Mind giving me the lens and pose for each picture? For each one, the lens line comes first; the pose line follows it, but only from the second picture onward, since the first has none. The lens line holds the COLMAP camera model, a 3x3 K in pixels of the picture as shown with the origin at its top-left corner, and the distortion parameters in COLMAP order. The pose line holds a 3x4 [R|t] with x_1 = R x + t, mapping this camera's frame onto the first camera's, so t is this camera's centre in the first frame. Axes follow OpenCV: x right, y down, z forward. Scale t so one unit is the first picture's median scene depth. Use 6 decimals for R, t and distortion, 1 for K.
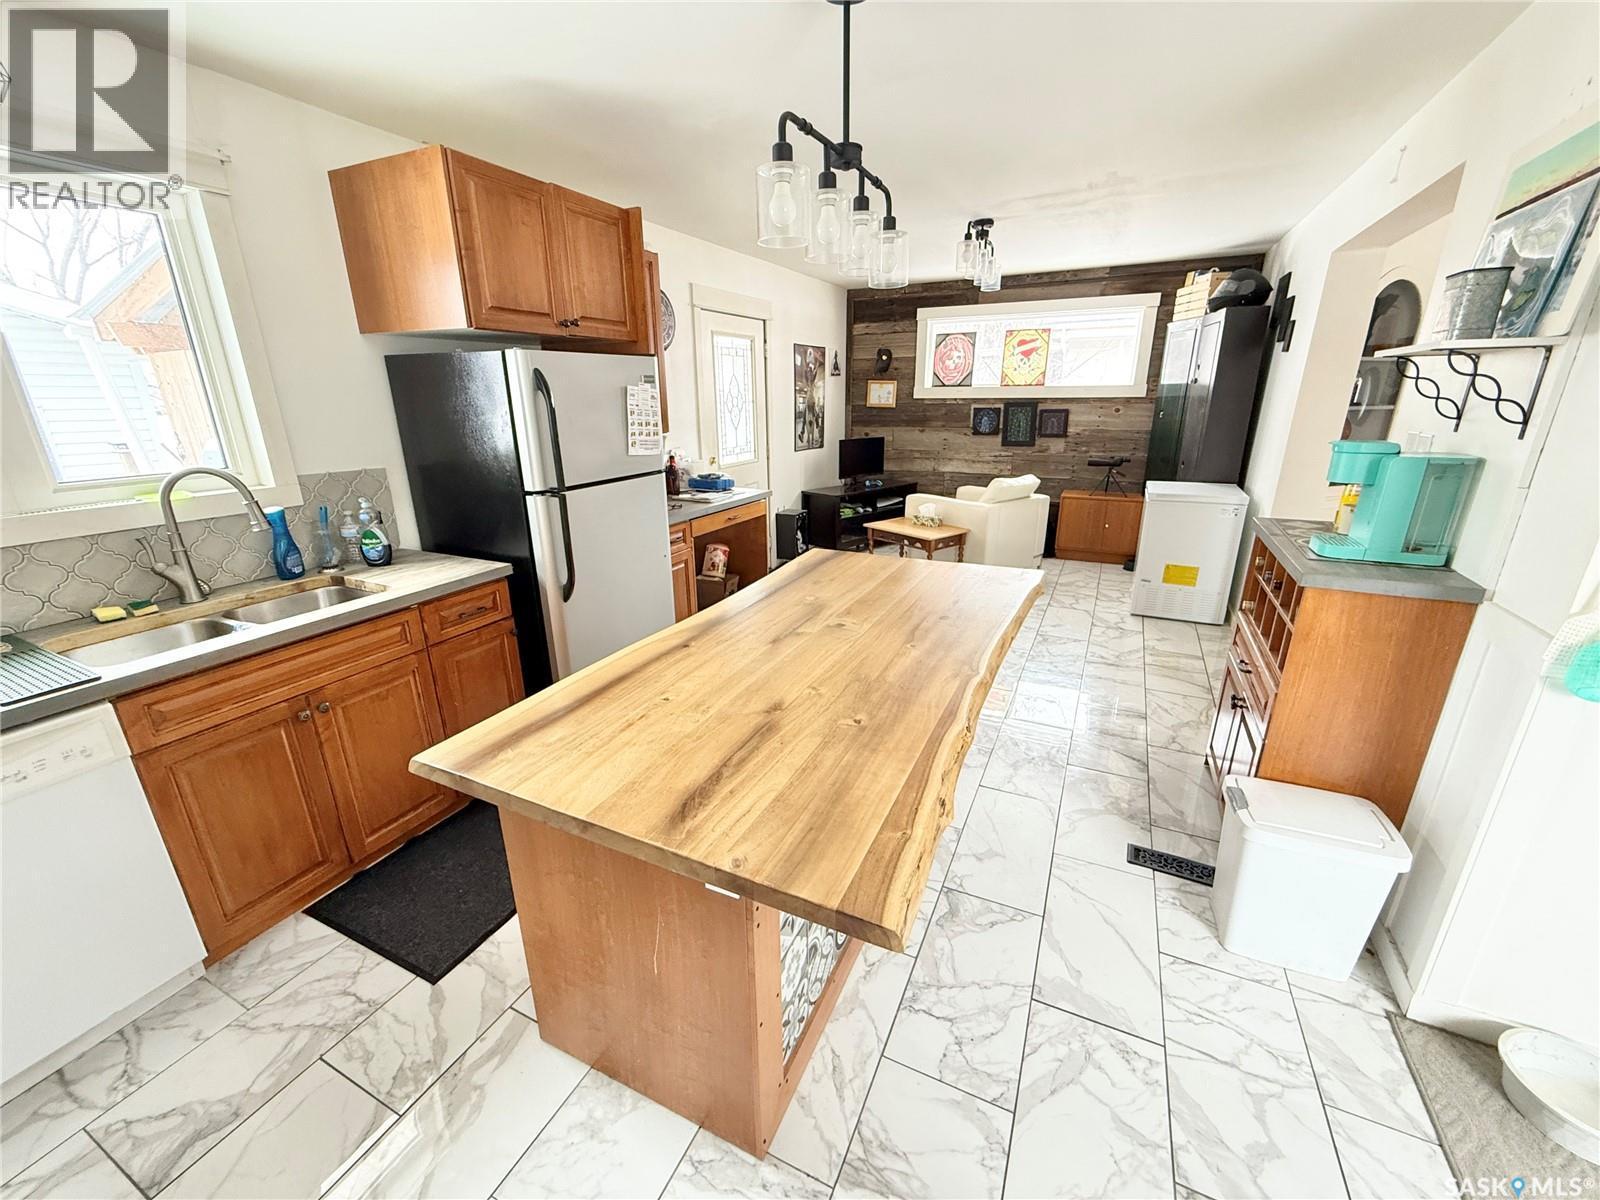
lens RADIAL K [[636.4, 0, 797.6], [0, 636.4, 602.0], [0, 0, 1]] dist [0.000109, 0.000264]
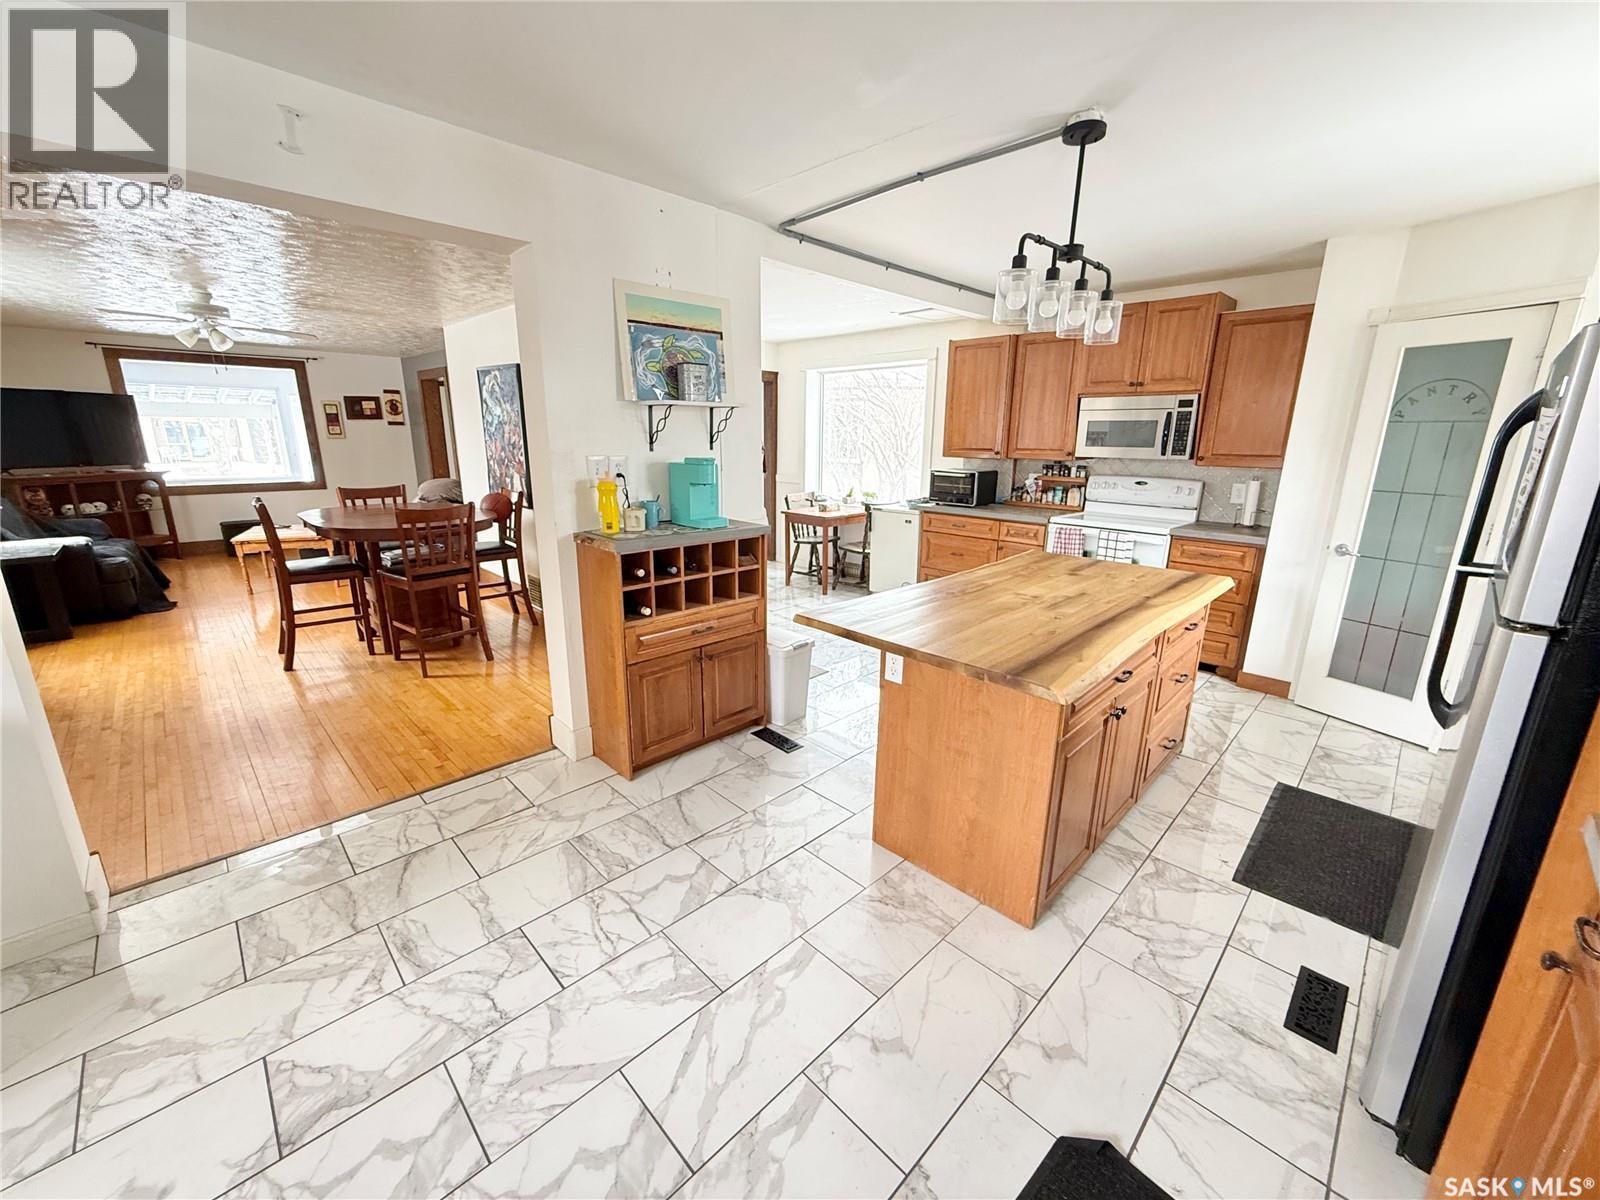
lens RADIAL K [[636.4, 0, 797.6], [0, 636.4, 602.0], [0, 0, 1]] dist [0.000109, 0.000264]
pose [[-0.944292, -0.085161, 0.317900, 0.082569], [0.101851, 0.842901, 0.528341, -0.529341], [-0.312952, 0.531286, -0.787271, 1.636236]]
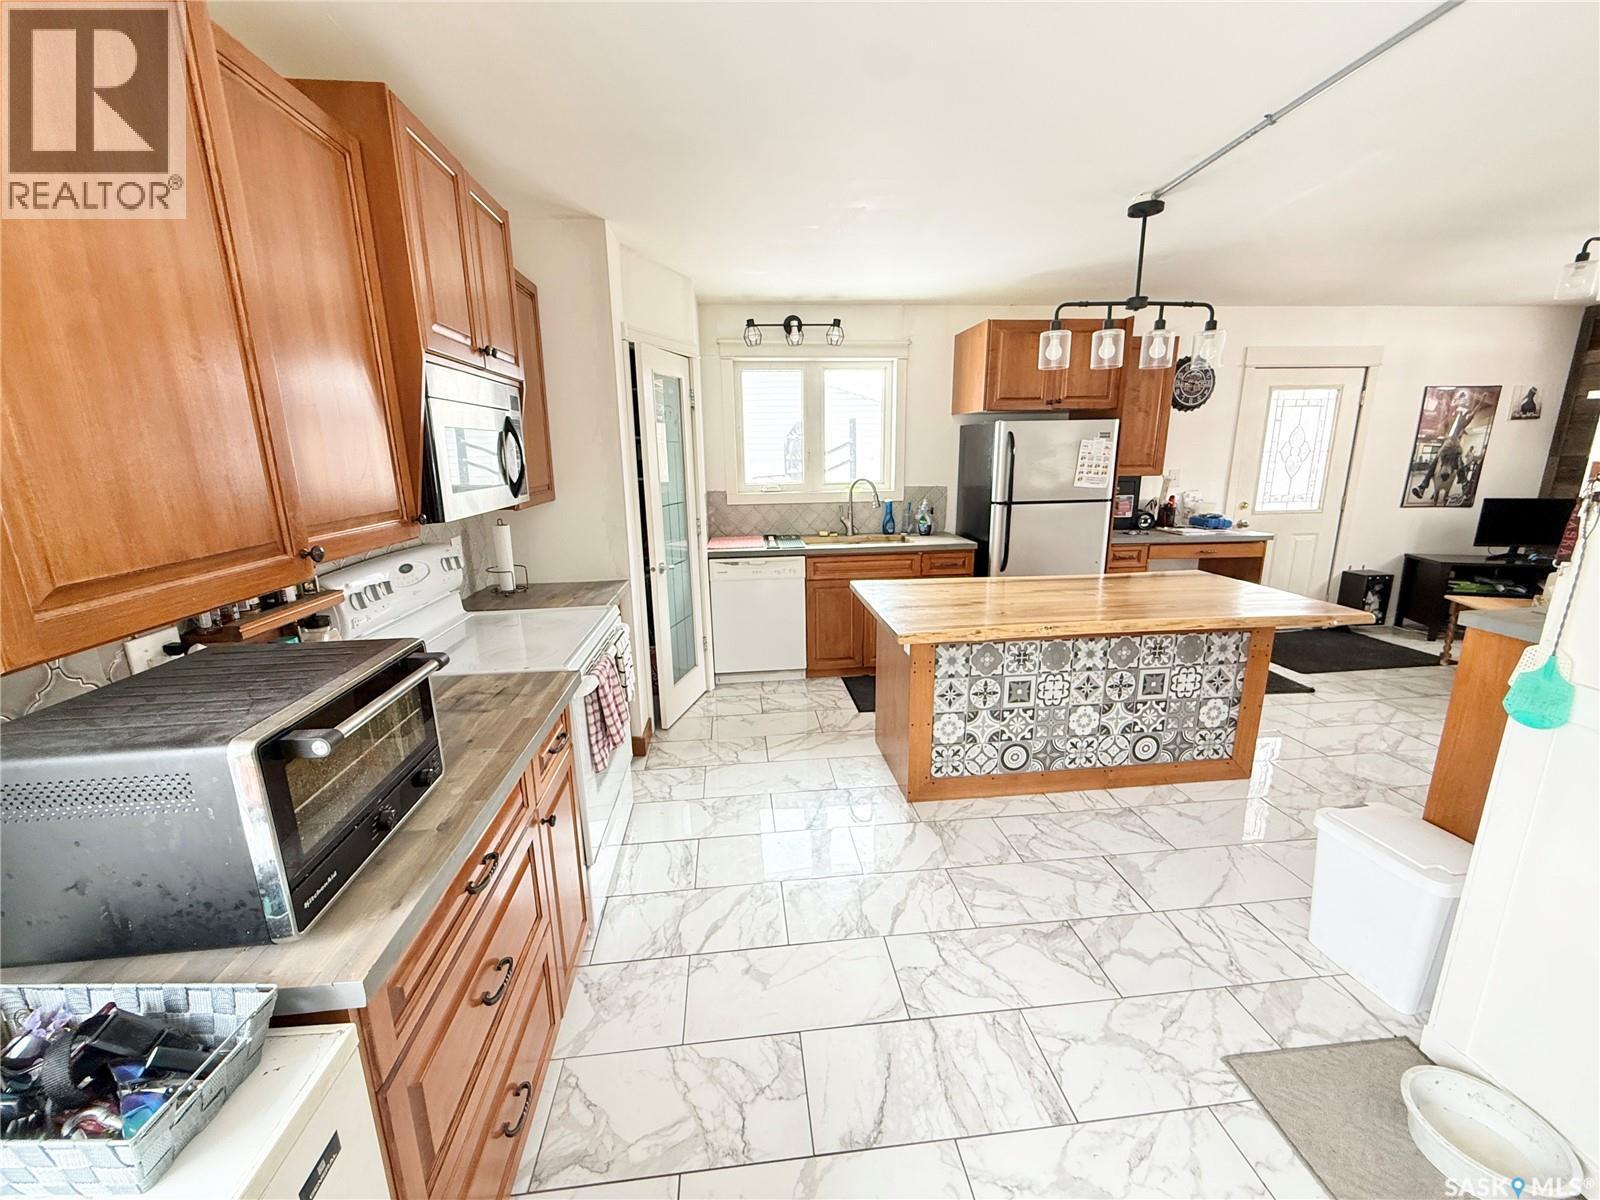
lens RADIAL K [[636.4, 0, 797.6], [0, 636.4, 602.0], [0, 0, 1]] dist [0.000109, 0.000264]
pose [[0.524604, 0.197963, -0.828010, 0.705223], [-0.257189, 0.963999, 0.067528, 0.096433], [0.811569, 0.177530, 0.556632, -0.303110]]
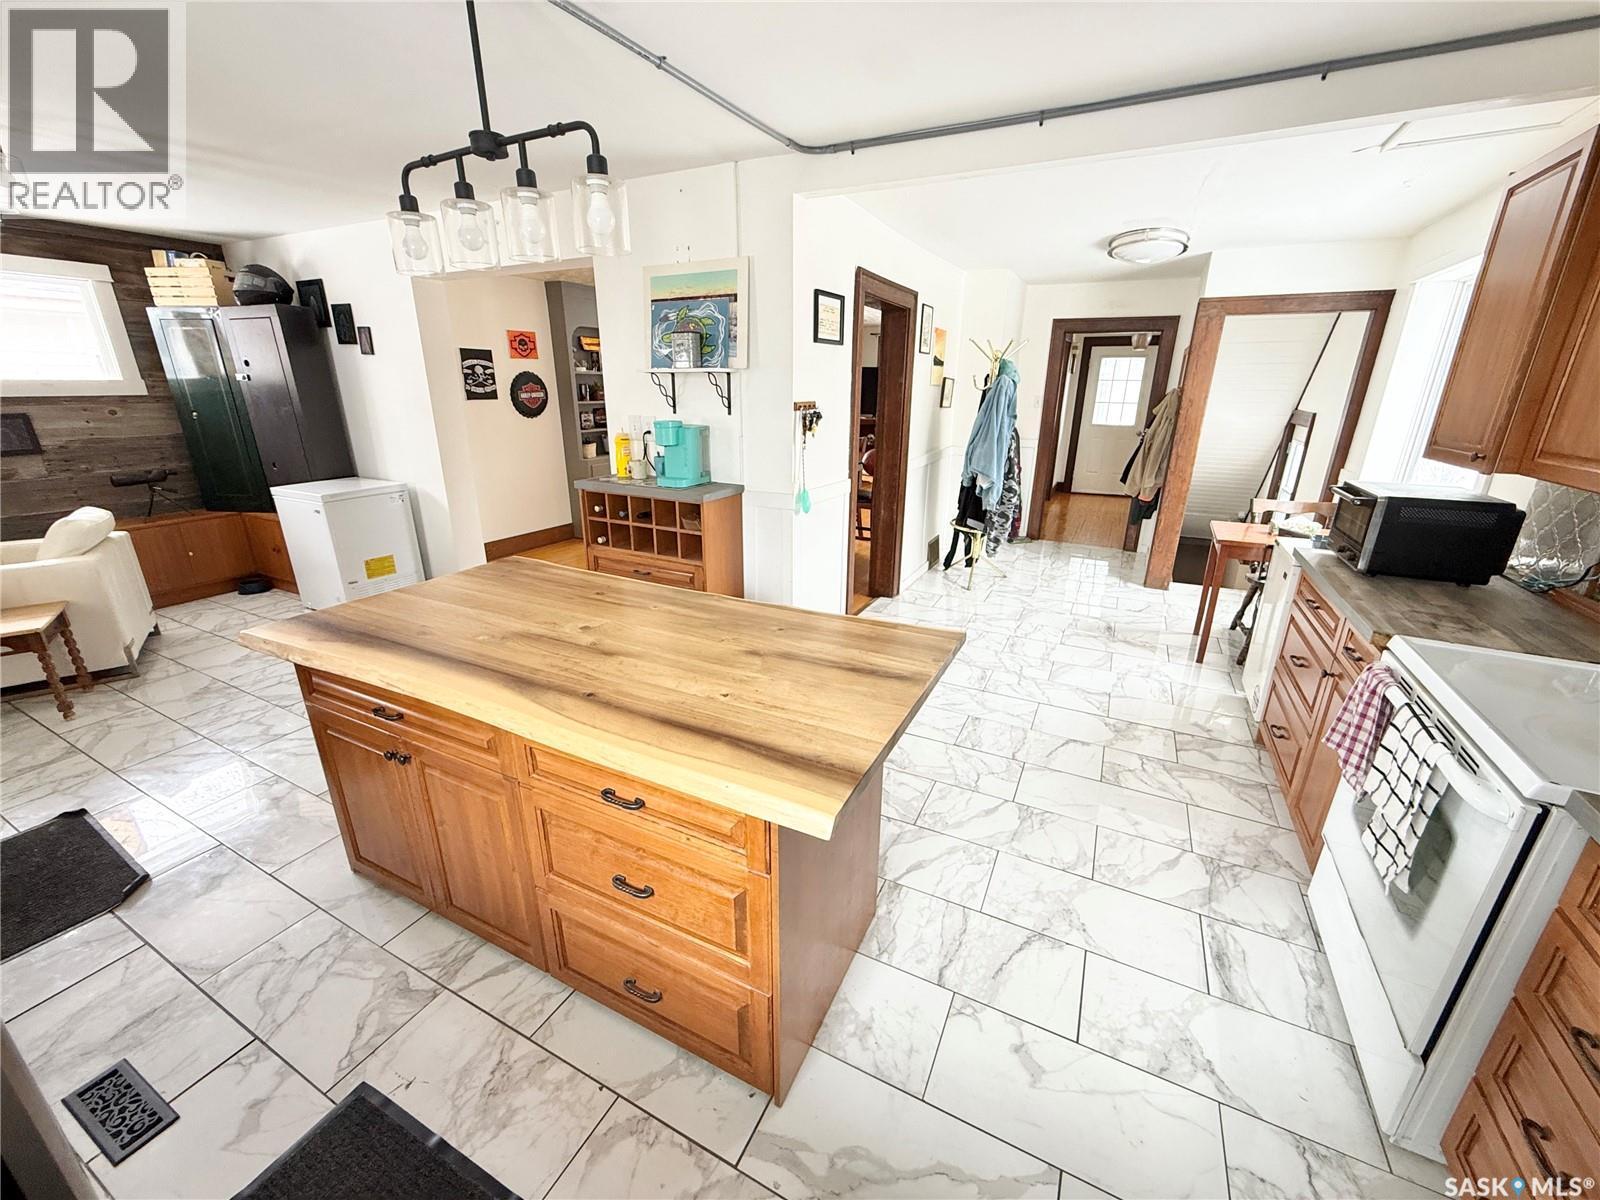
lens RADIAL K [[636.4, 0, 797.6], [0, 636.4, 602.0], [0, 0, 1]] dist [0.000109, 0.000264]
pose [[0.020127, -0.315721, 0.948639, -0.636062], [0.308290, 0.904556, 0.294509, -0.141454], [-0.951080, 0.286528, 0.115540, 0.405928]]
